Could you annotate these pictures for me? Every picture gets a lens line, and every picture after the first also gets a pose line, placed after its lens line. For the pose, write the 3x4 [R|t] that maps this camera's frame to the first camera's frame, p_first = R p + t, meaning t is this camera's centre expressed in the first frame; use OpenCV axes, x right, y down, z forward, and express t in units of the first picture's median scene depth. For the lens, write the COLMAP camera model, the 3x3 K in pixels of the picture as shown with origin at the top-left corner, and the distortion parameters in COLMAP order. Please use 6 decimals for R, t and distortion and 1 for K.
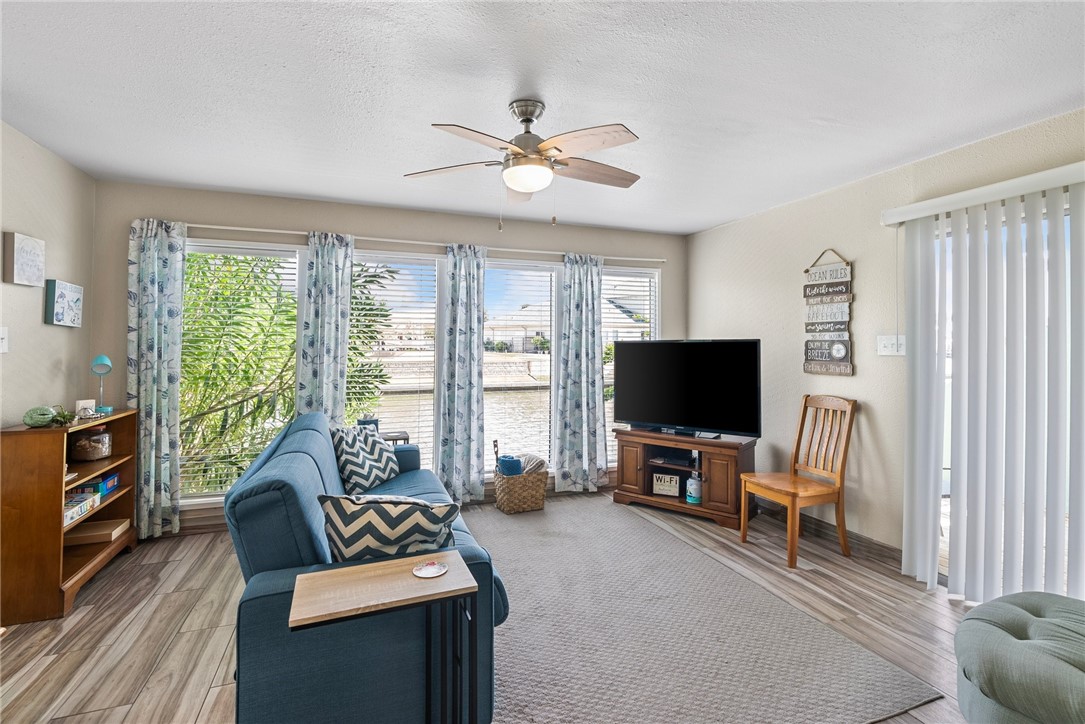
lens RADIAL K [[501.8, 0, 547.2], [0, 501.8, 337.8], [0, 0, 1]] dist [-0.015012, 0.005477]
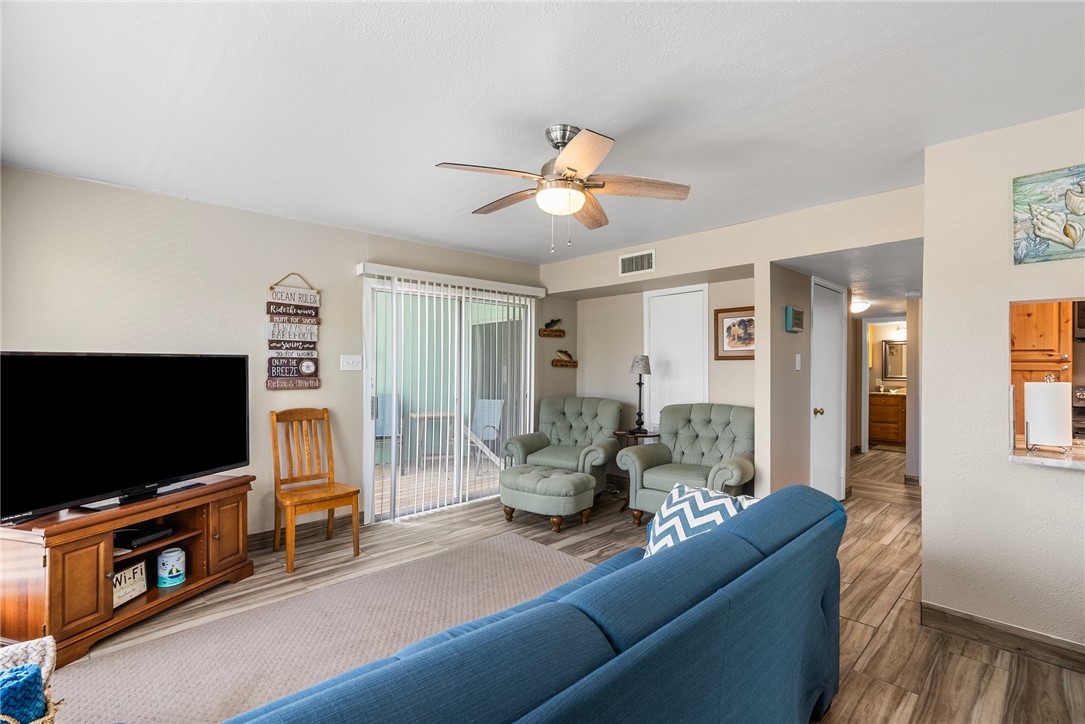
lens RADIAL K [[501.8, 0, 545.7], [0, 501.8, 366.5], [0, 0, 1]] dist [-0.015012, 0.005477]
pose [[-0.386460, -0.010571, 0.922246, -0.625259], [-0.018554, 0.999821, 0.003685, 0.009626], [-0.922120, -0.015687, -0.386587, 0.888963]]
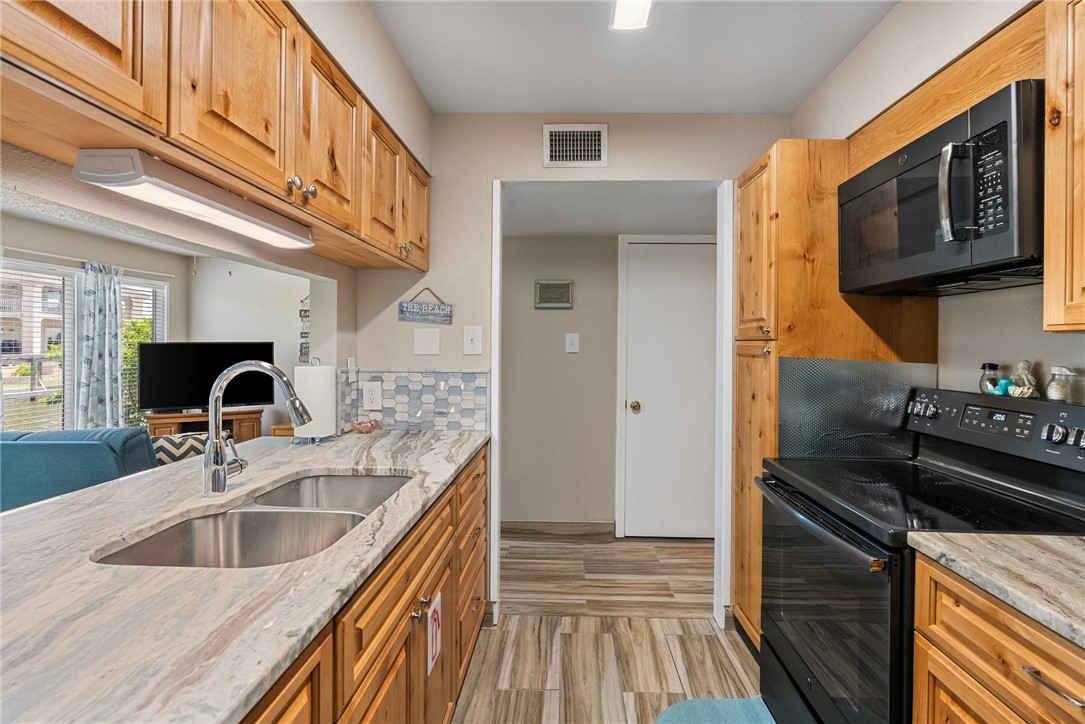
lens RADIAL K [[501.8, 0, 540.2], [0, 501.8, 344.8], [0, 0, 1]] dist [-0.015012, 0.005477]
pose [[0.397841, -0.002246, 0.917452, -0.713721], [-0.011320, 0.999909, 0.007357, -0.009317], [-0.917385, -0.013313, 0.397779, -0.410673]]
